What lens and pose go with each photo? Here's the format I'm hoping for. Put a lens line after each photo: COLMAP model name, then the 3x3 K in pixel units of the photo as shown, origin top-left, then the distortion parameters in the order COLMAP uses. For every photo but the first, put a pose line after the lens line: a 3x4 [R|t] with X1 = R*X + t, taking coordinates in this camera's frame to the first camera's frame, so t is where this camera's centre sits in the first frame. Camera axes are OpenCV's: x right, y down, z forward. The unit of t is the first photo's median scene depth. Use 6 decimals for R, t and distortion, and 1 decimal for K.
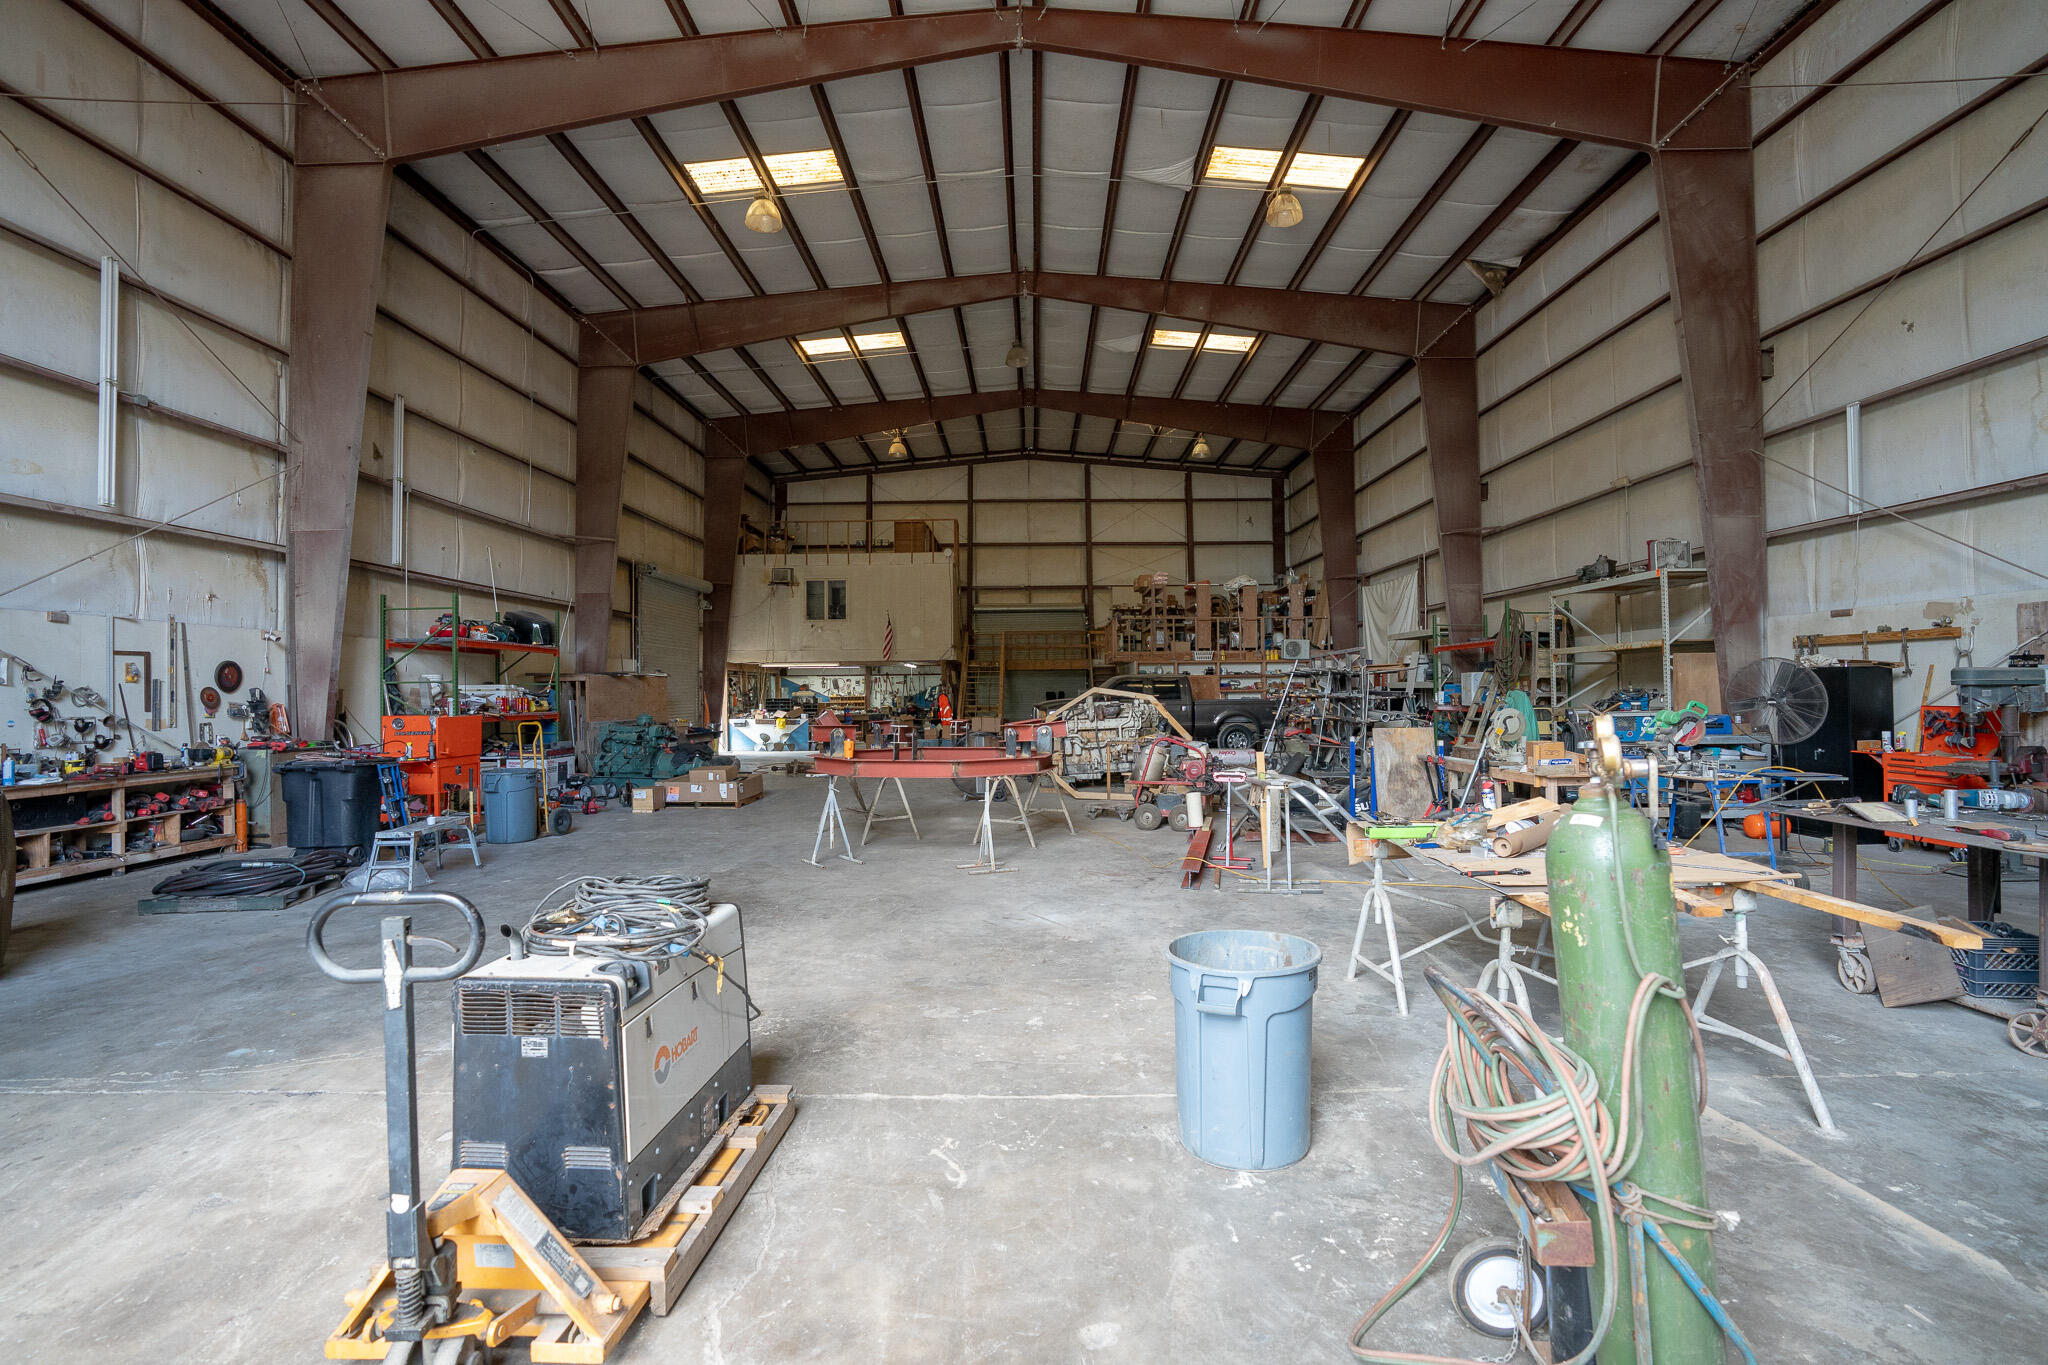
lens RADIAL K [[953.2, 0, 1023.7], [0, 953.2, 678.9], [0, 0, 1]] dist [-0.068650, 0.026964]
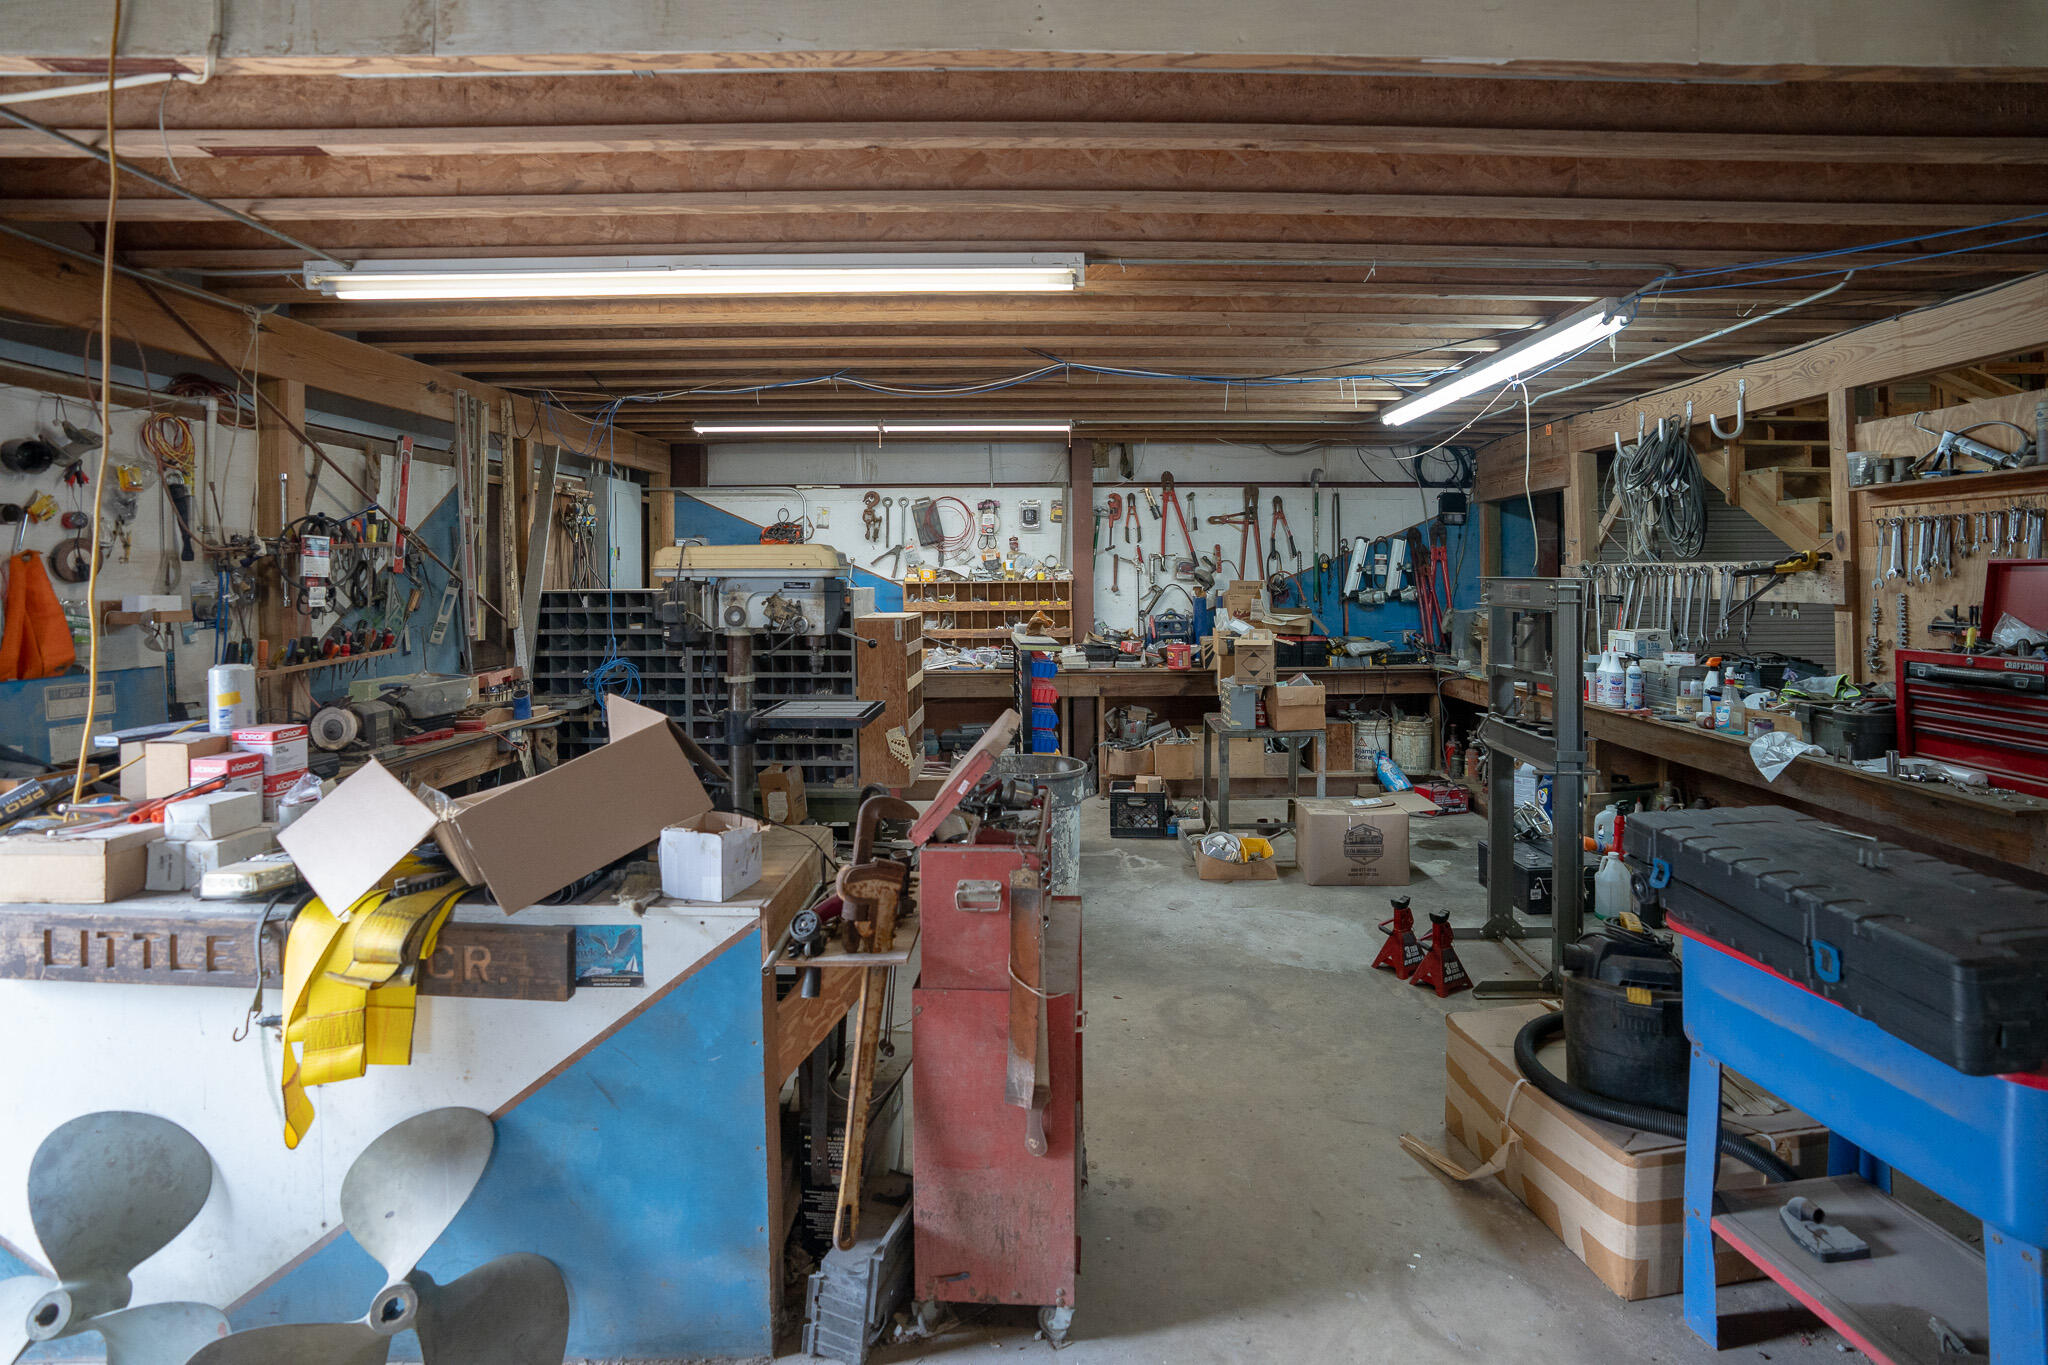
lens RADIAL K [[953.2, 0, 1023.7], [0, 953.2, 678.9], [0, 0, 1]] dist [-0.068650, 0.026964]
pose [[0.999891, 0.010038, -0.010794, -0.357928], [-0.008718, 0.993208, 0.116022, 0.031883], [0.011885, -0.115915, 0.993188, 1.610421]]
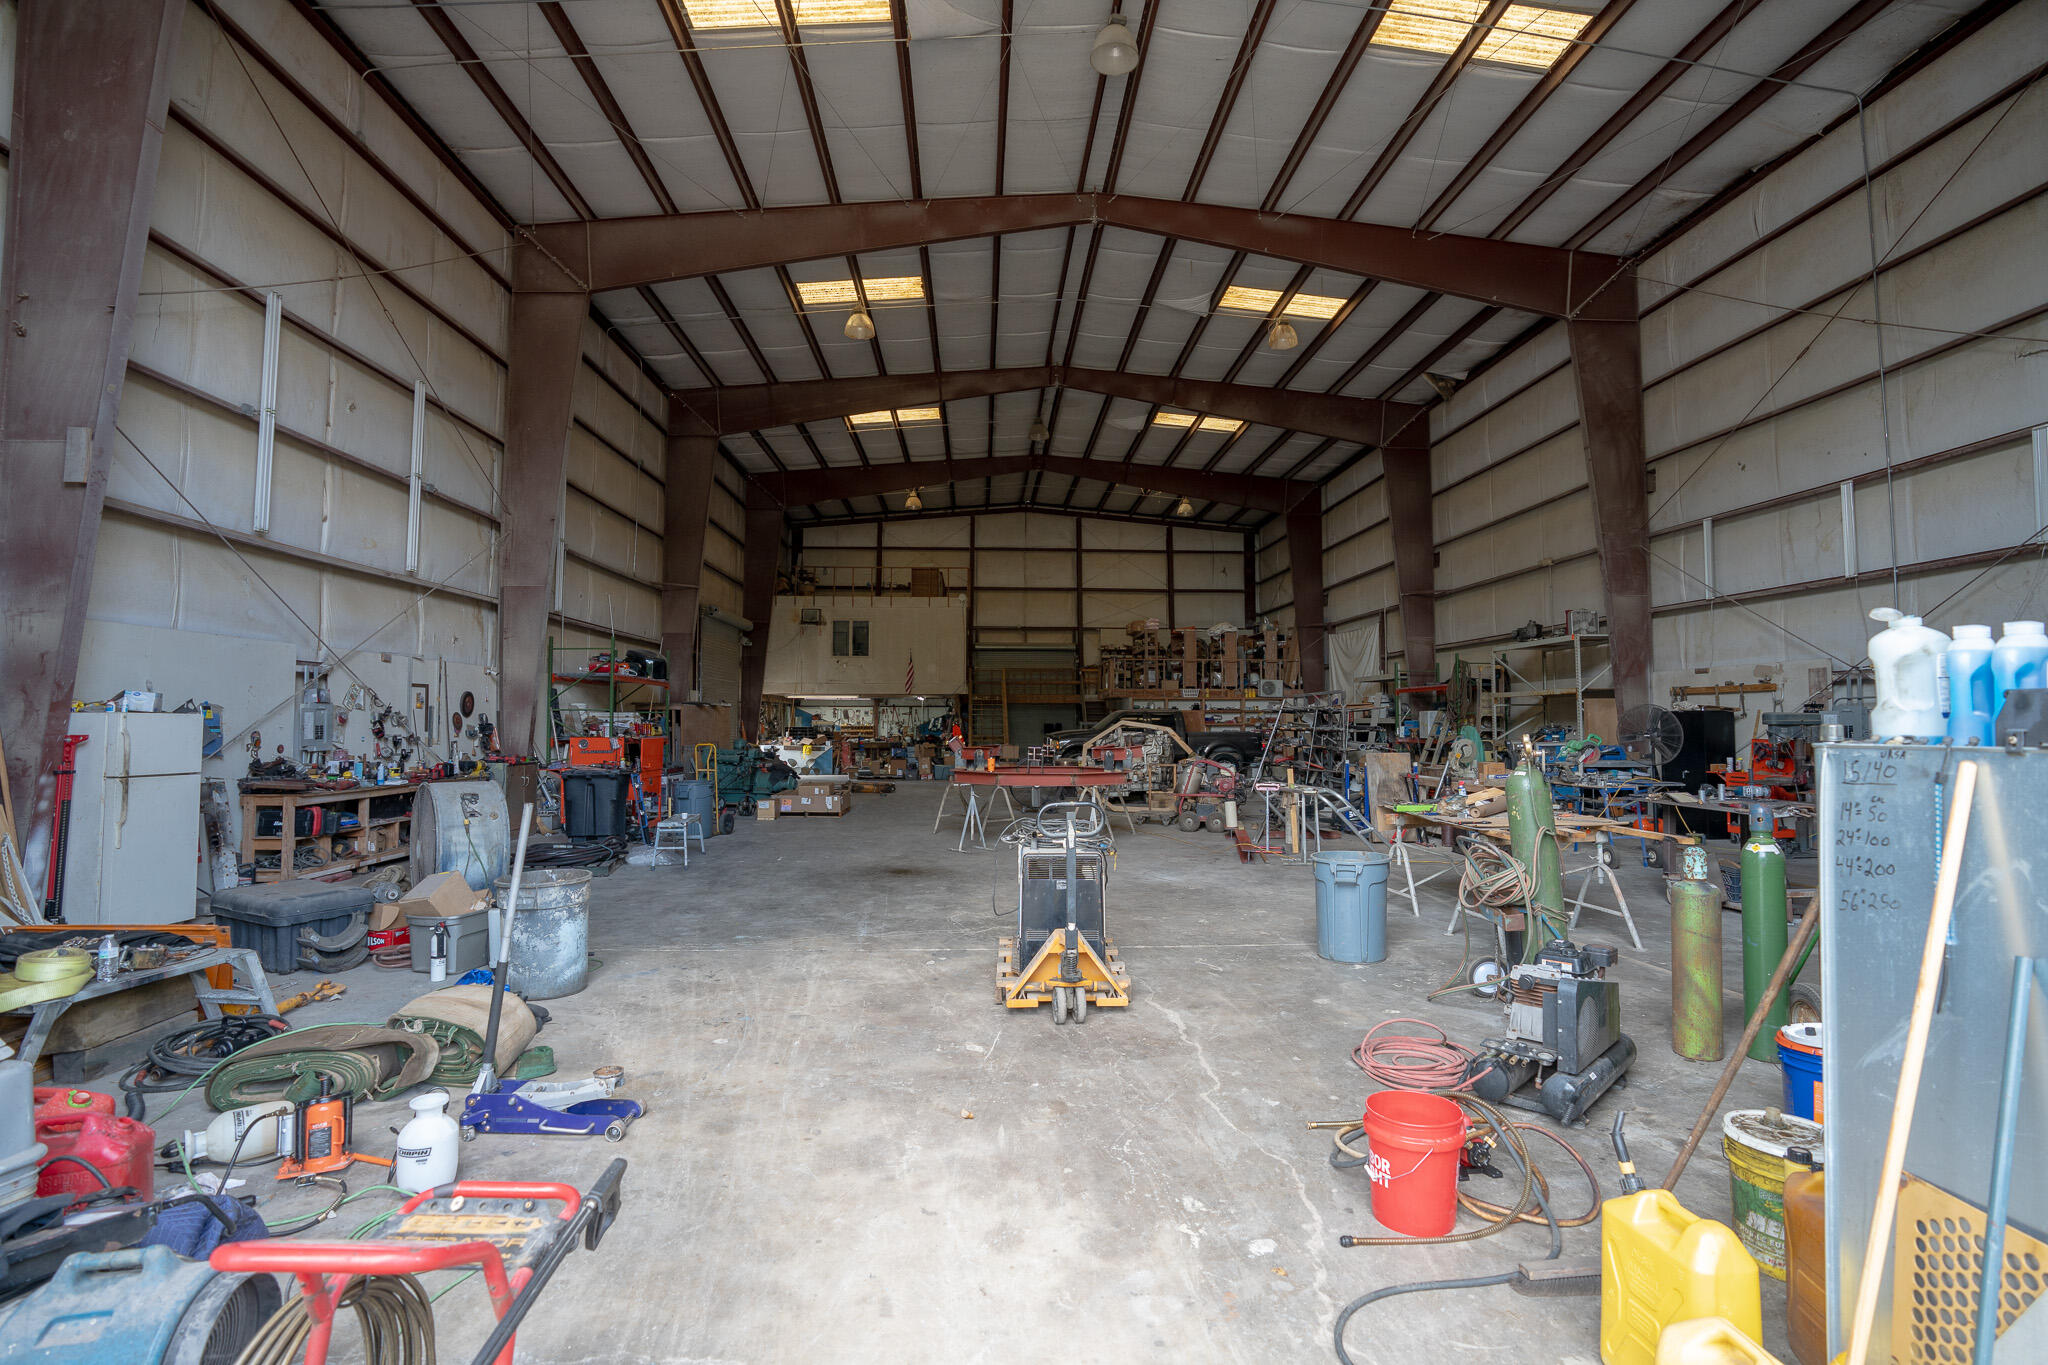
lens RADIAL K [[953.2, 0, 1023.7], [0, 953.2, 678.9], [0, 0, 1]] dist [-0.068650, 0.026964]
pose [[0.998369, 0.012904, 0.055606, -0.116421], [-0.011050, 0.999377, -0.033519, -0.001751], [-0.056003, 0.032850, 0.997890, -0.192961]]
